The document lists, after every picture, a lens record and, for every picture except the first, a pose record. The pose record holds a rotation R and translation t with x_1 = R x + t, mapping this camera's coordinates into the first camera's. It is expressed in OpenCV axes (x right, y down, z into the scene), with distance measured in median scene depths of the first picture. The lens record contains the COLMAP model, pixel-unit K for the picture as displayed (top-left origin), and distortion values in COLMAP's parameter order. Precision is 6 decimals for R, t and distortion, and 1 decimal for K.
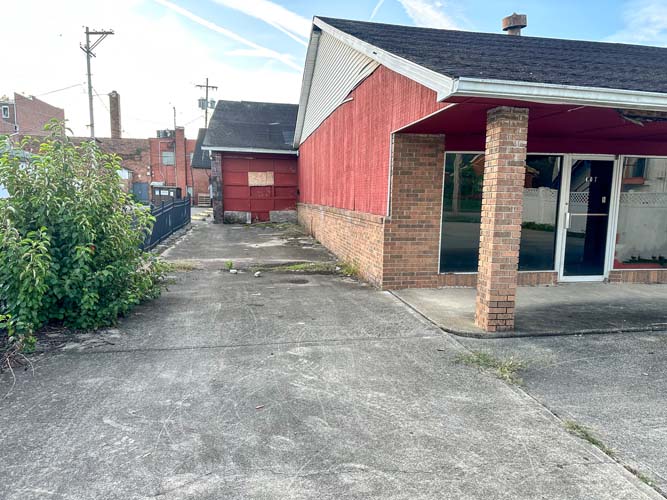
lens RADIAL K [[471.4, 0, 338.1], [0, 471.4, 253.4], [0, 0, 1]] dist [0.044779, -0.015376]
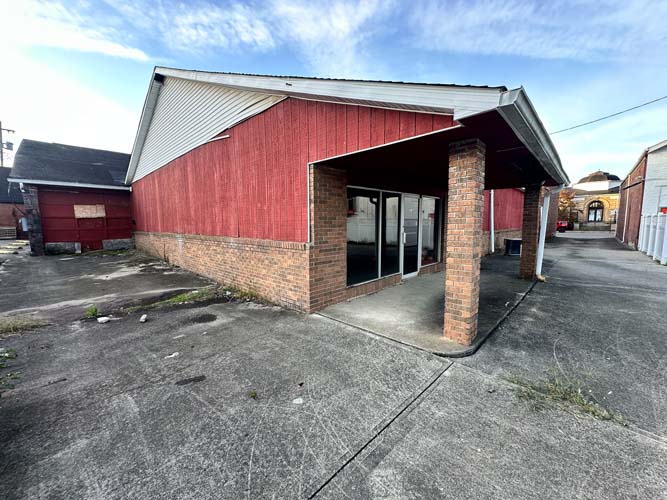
lens RADIAL K [[270.8, 0, 333.3], [0, 270.8, 247.7], [0, 0, 1]] dist [-0.002664, -0.001399]
pose [[0.814100, -0.075986, 0.575732, -0.148538], [0.092476, 0.995715, 0.000654, -0.047290], [-0.573314, 0.052709, 0.817638, 0.358646]]
